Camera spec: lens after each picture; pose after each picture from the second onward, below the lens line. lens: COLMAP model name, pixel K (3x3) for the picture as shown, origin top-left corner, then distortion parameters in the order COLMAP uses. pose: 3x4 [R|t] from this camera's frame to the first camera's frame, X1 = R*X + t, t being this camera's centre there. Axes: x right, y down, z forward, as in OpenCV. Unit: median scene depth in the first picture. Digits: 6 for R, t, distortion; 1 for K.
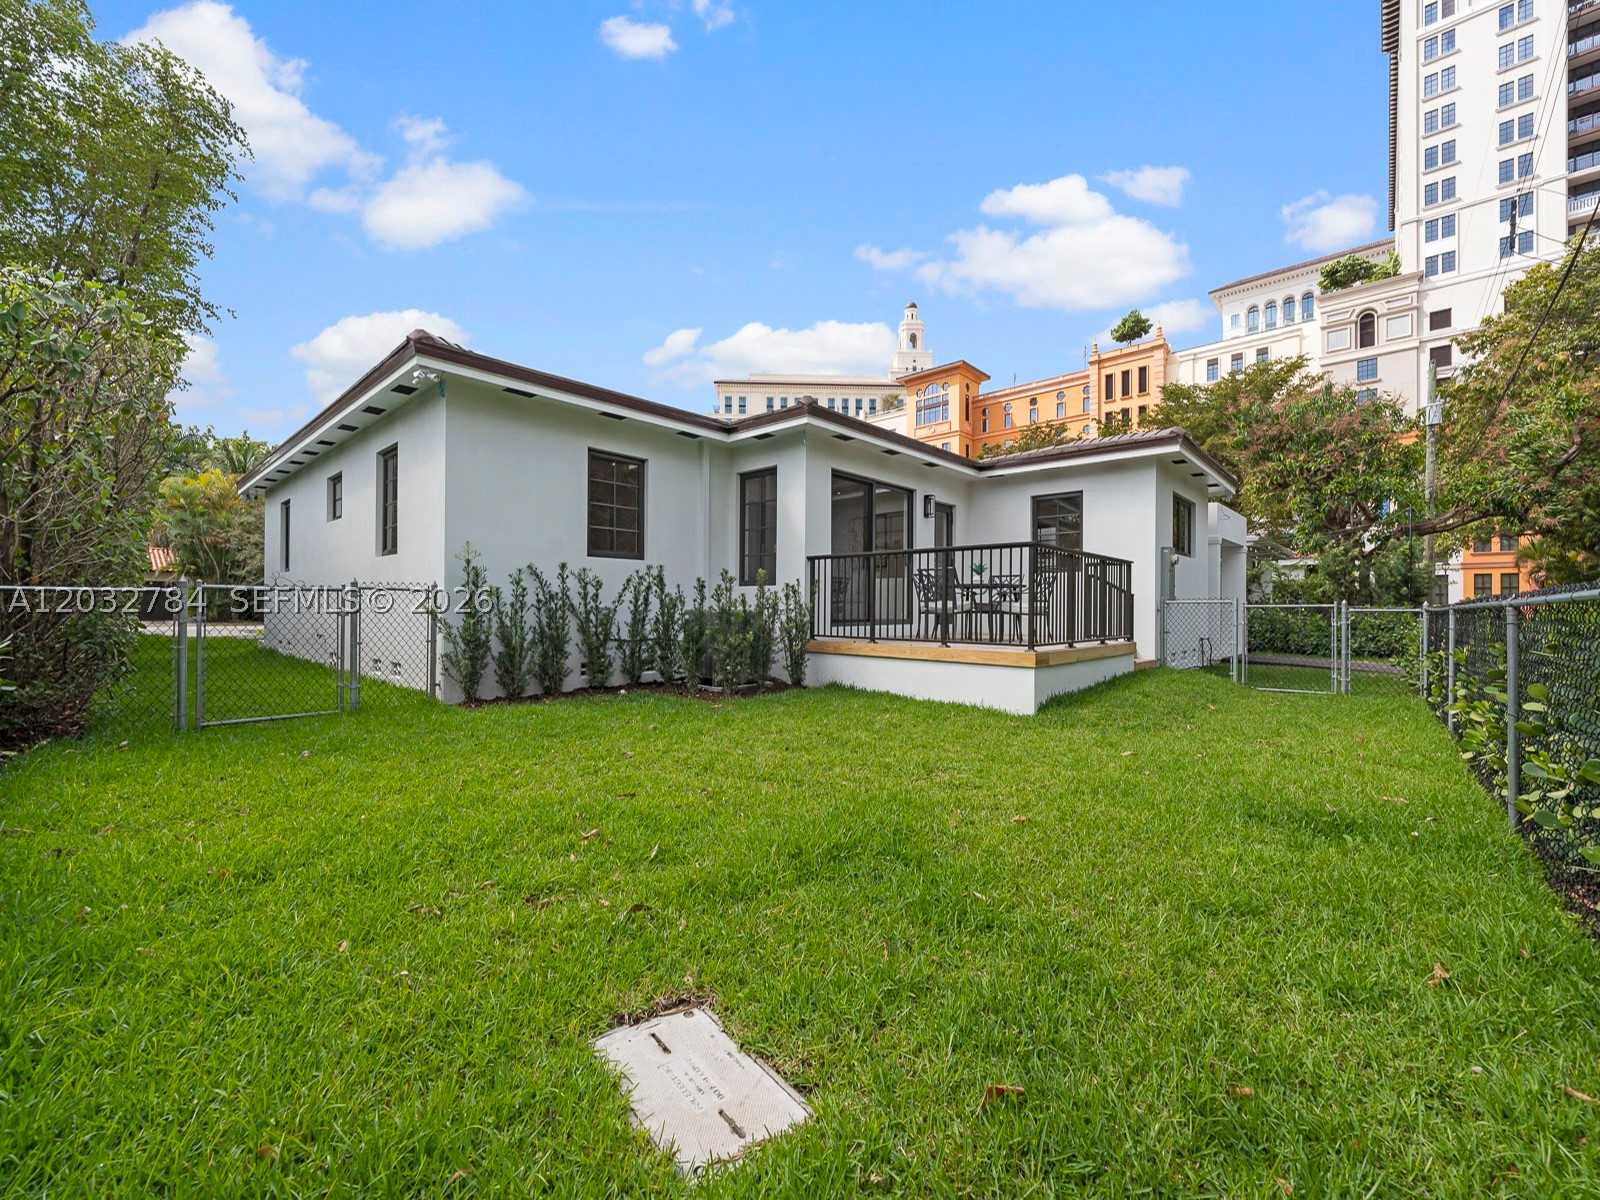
lens RADIAL K [[653.3, 0, 799.5], [0, 653.3, 596.0], [0, 0, 1]] dist [0.001522, -0.000160]
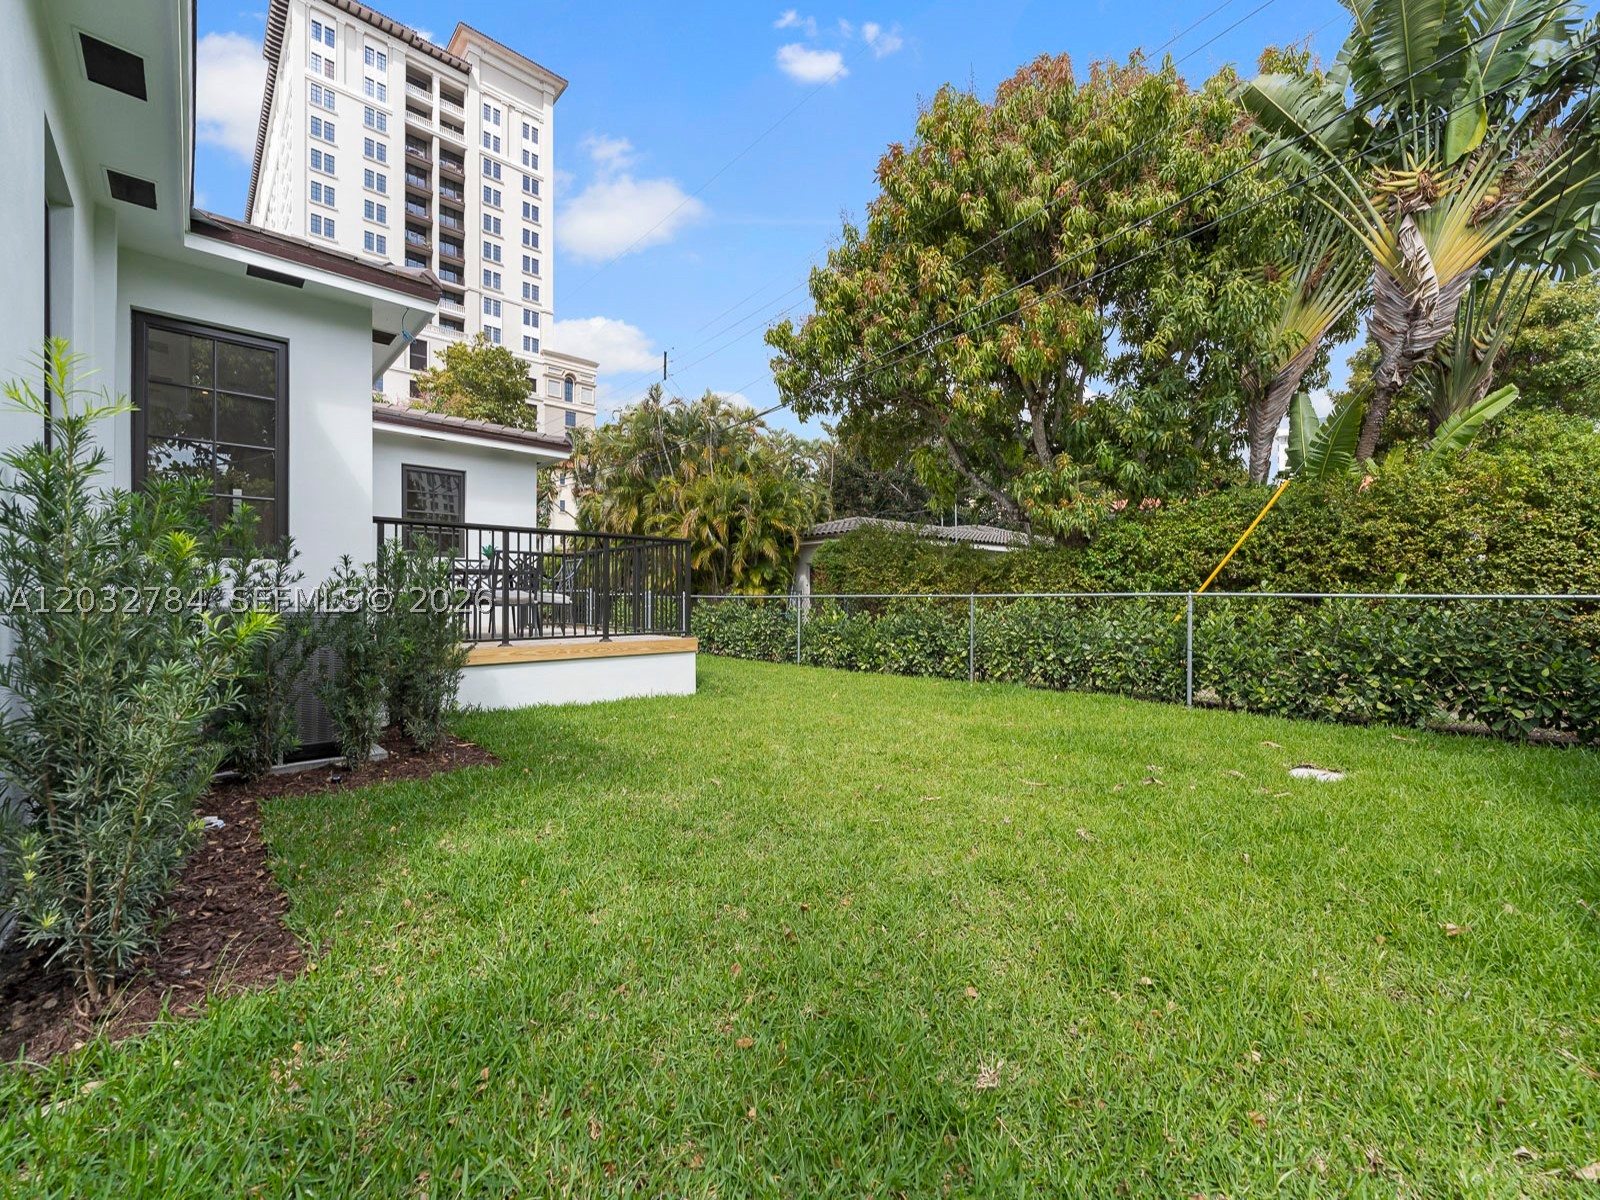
lens RADIAL K [[653.3, 0, 799.5], [0, 653.3, 596.0], [0, 0, 1]] dist [0.001522, -0.000160]
pose [[0.076672, -0.002576, 0.997053, -0.573133], [-0.018312, 0.999824, 0.003991, 0.004877], [-0.996888, -0.018564, 0.076611, 0.550354]]
